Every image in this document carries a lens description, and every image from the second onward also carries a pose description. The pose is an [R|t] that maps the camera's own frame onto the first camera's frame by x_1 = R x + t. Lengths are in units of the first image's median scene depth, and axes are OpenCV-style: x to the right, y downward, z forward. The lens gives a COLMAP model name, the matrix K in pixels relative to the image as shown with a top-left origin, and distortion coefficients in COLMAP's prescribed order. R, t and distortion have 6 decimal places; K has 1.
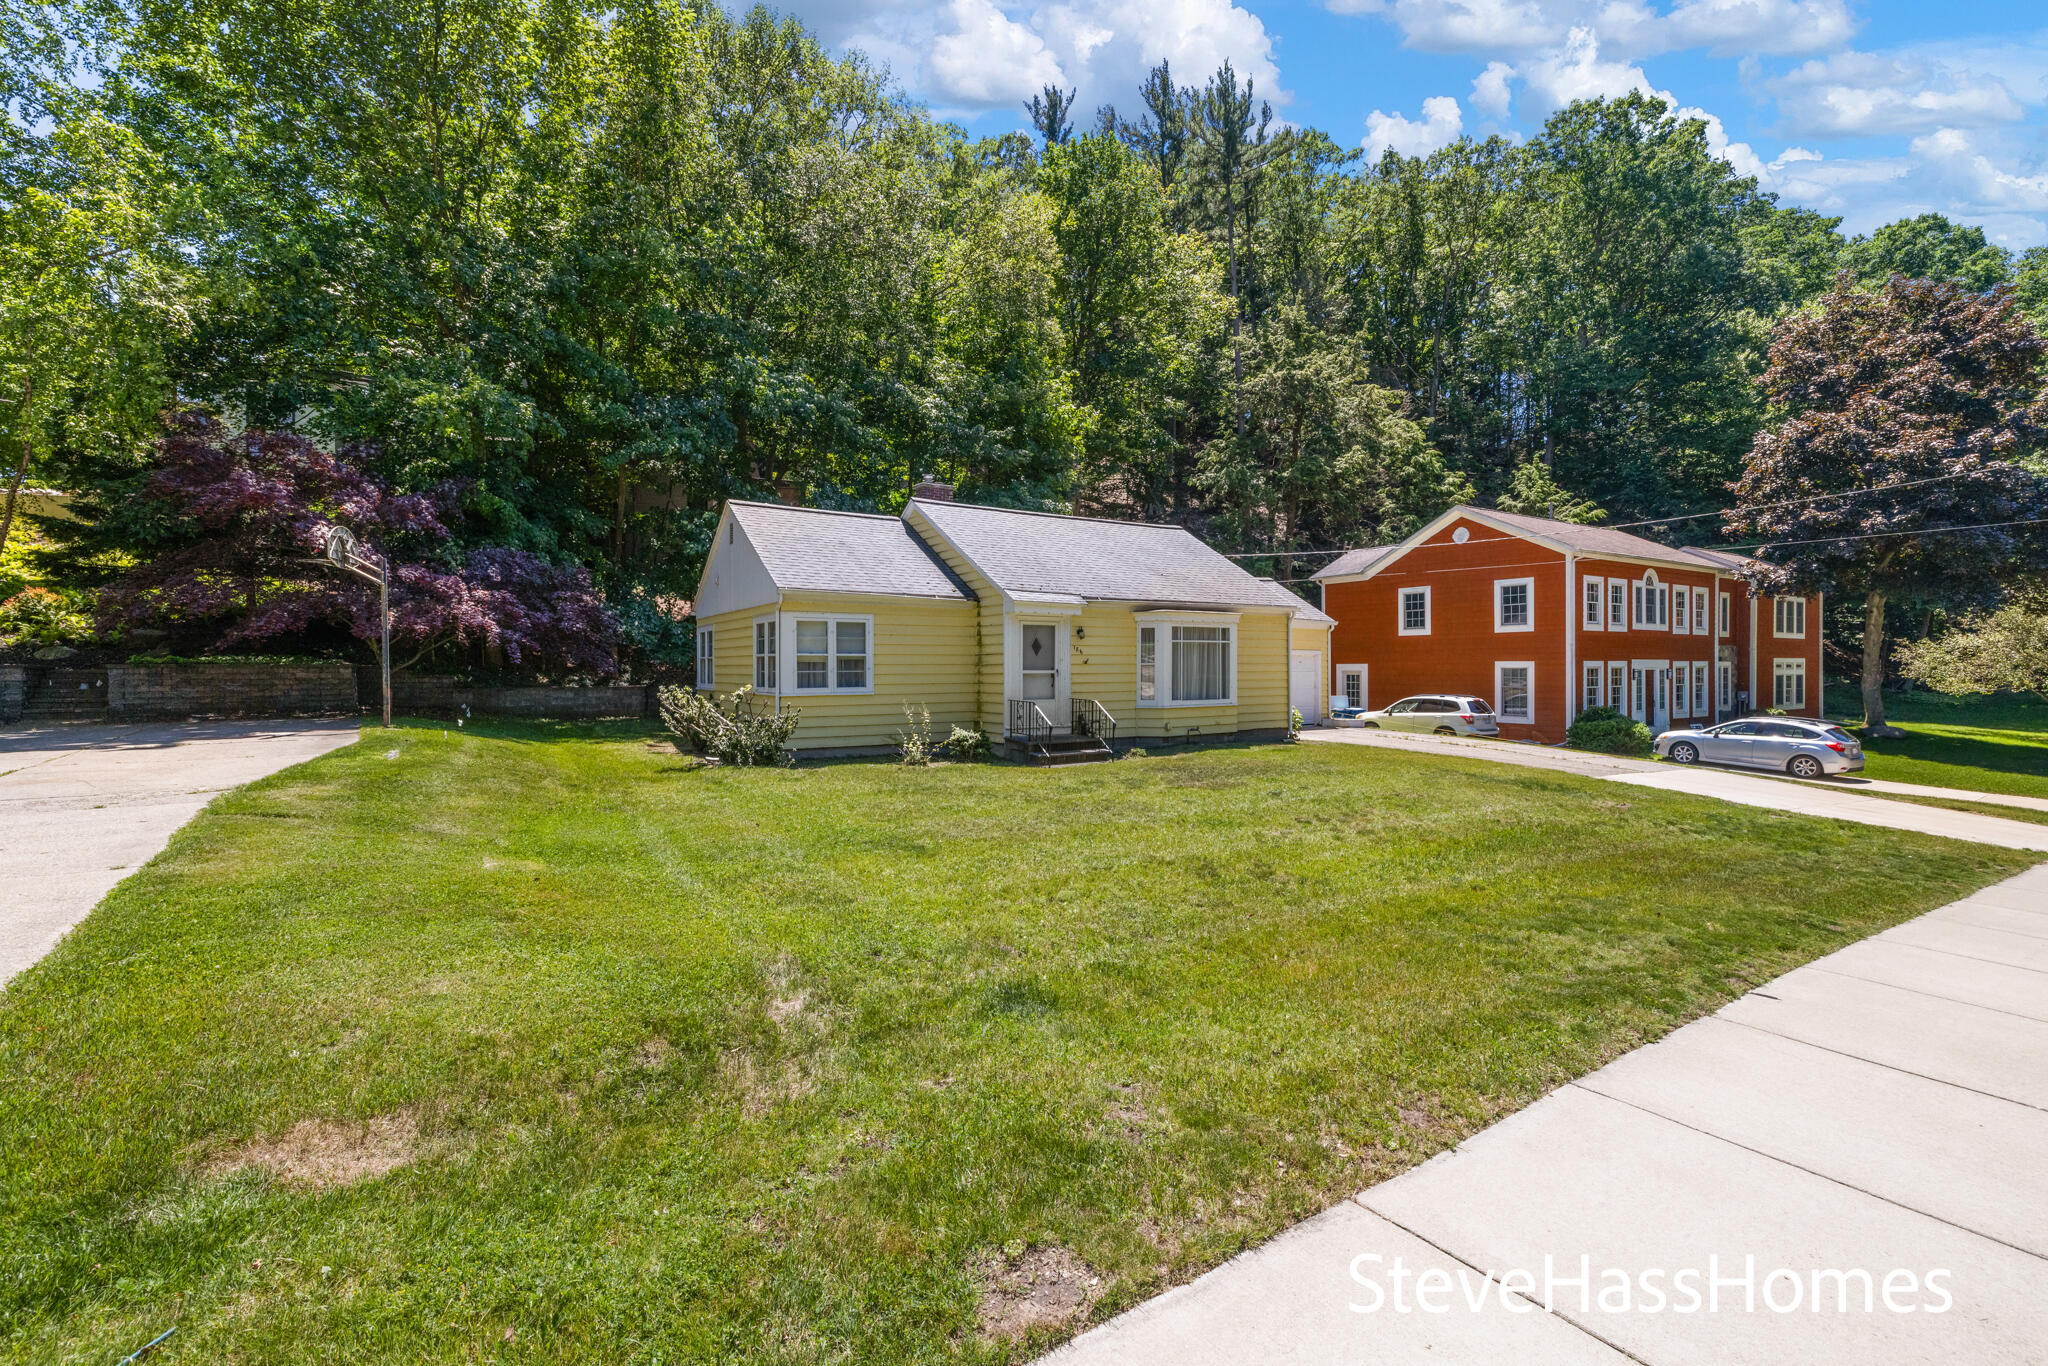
lens RADIAL K [[865.9, 0, 1024.0], [0, 865.9, 683.0], [0, 0, 1]] dist [0.002318, 0.000600]
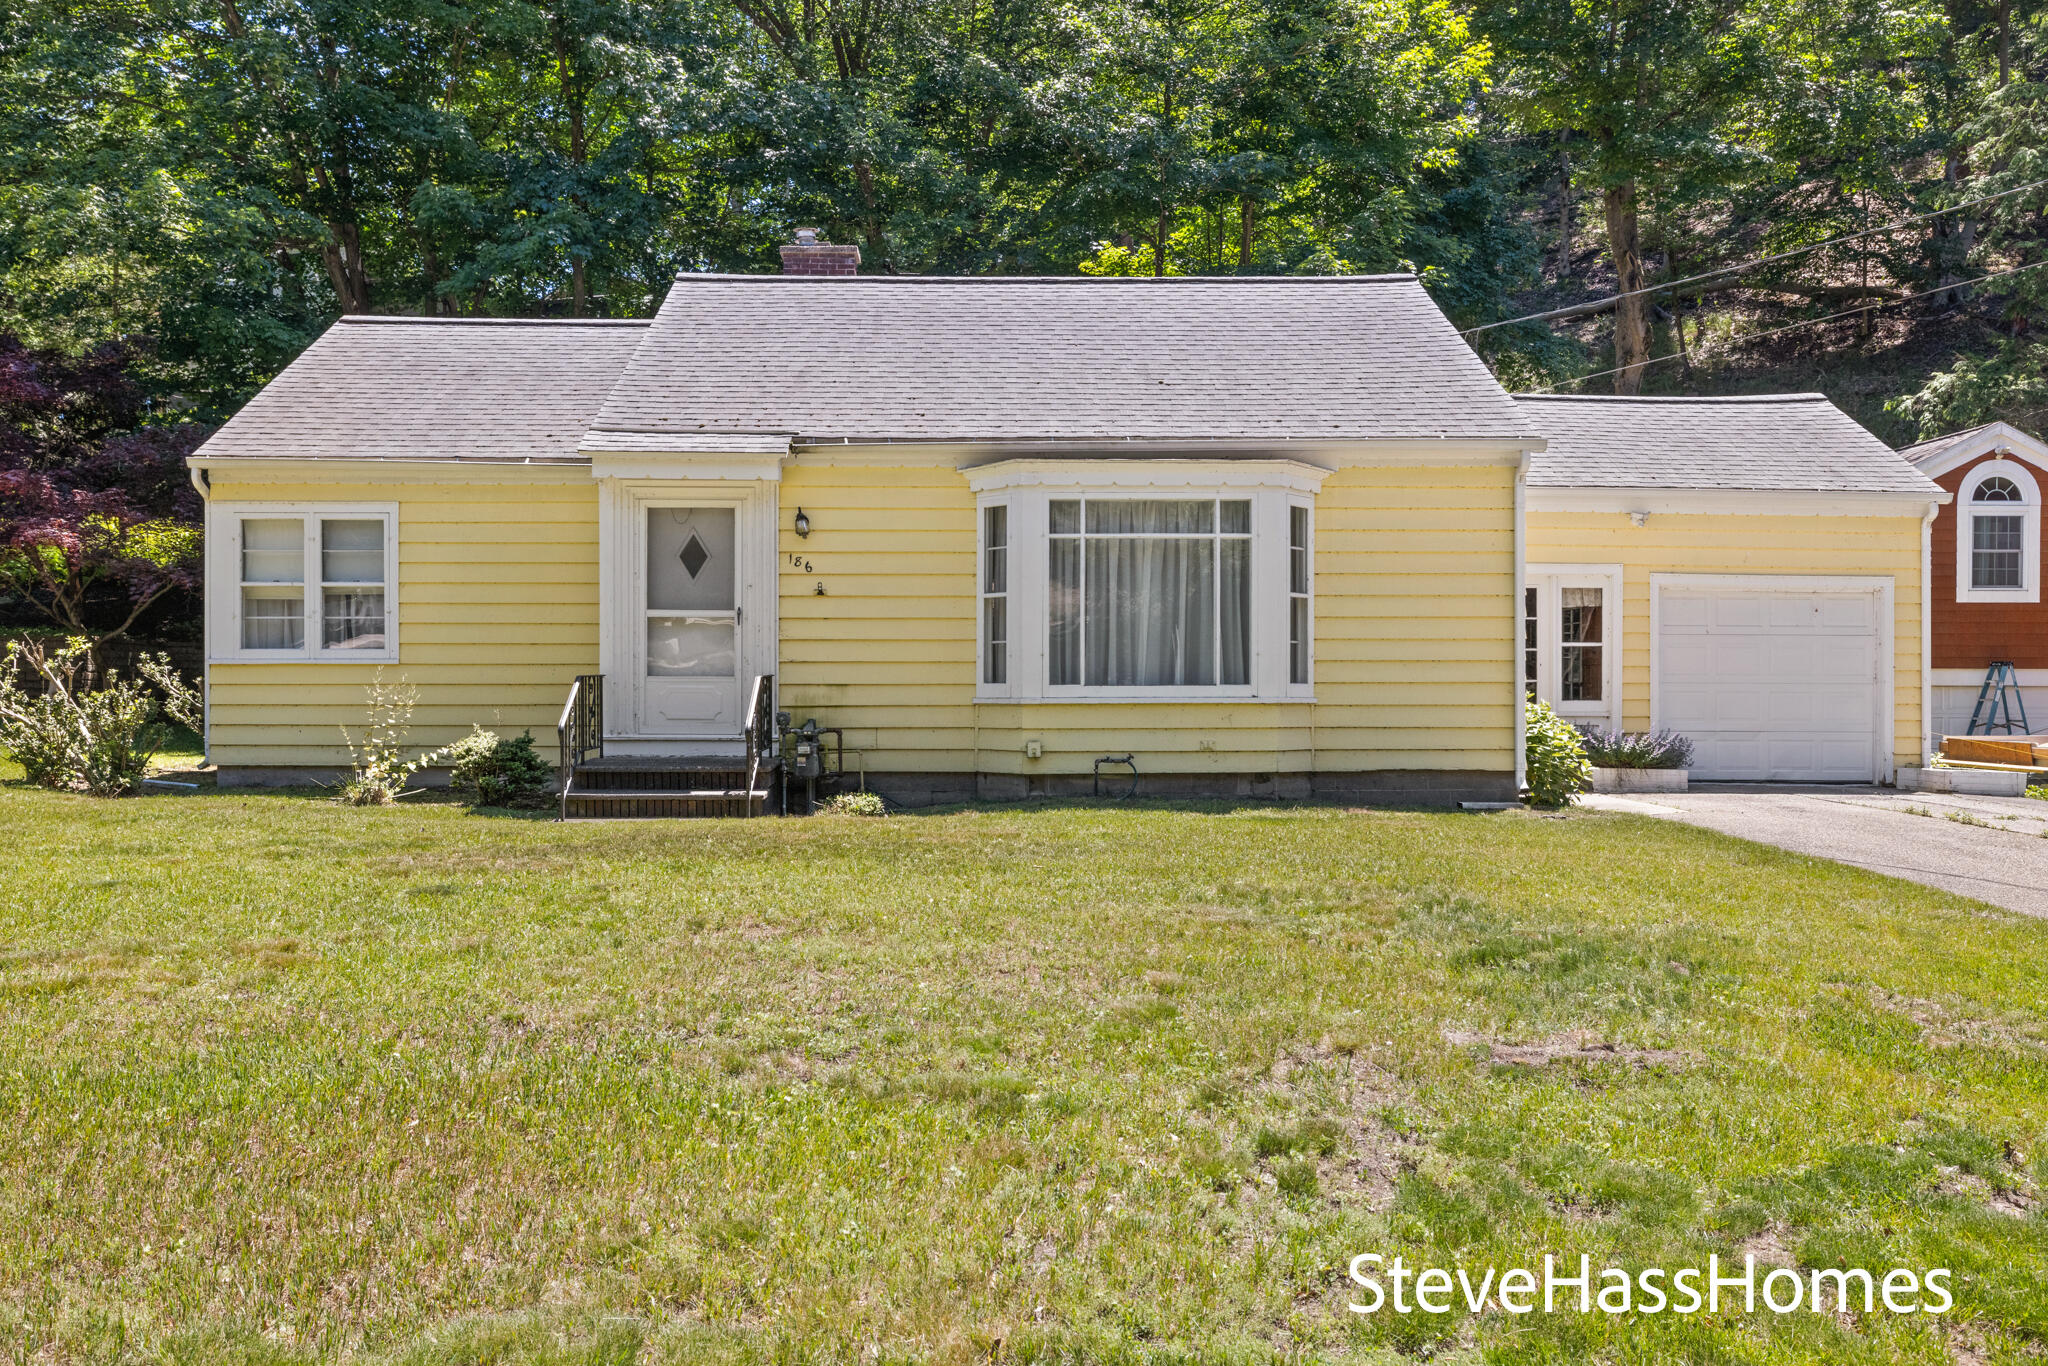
lens RADIAL K [[1516.2, 0, 1024.0], [0, 1516.2, 683.0], [0, 0, 1]] dist [0.006882, -0.000494]
pose [[0.857858, 0.003650, -0.513874, 0.548756], [-0.007604, 0.999955, -0.005592, 0.024714], [0.513831, 0.008705, 0.857848, 0.416136]]
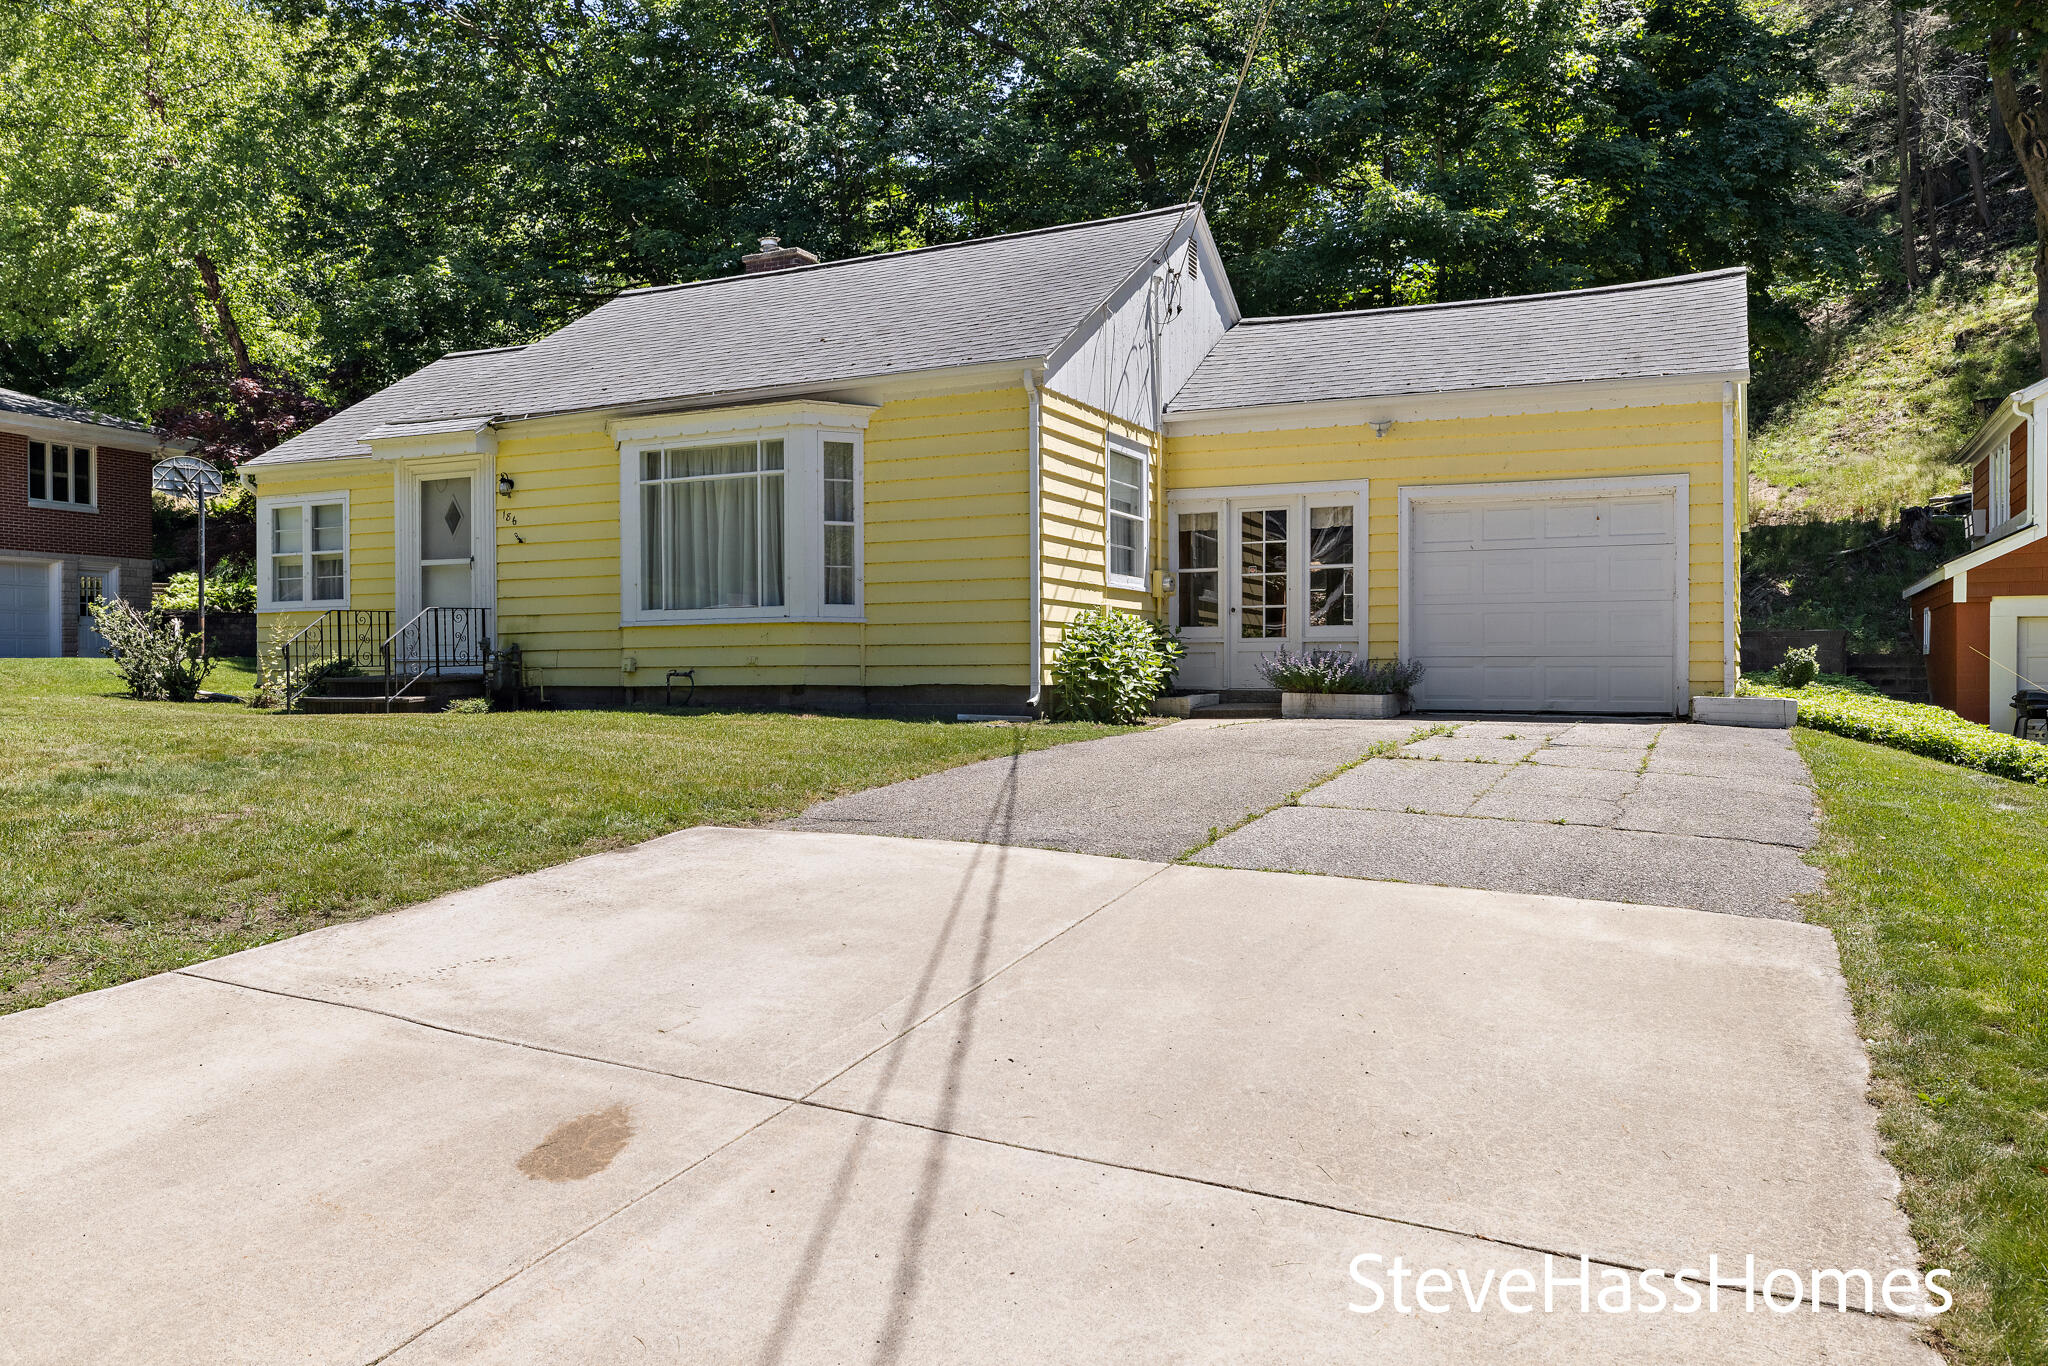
lens RADIAL K [[1461.0, 0, 1060.5], [0, 1461.0, 666.8], [0, 0, 1]] dist [0.001175, -0.000100]
pose [[0.540979, -0.000357, -0.841036, 1.011206], [-0.001611, 0.999998, -0.001461, 0.054515], [0.841035, 0.002145, 0.540977, 0.806889]]
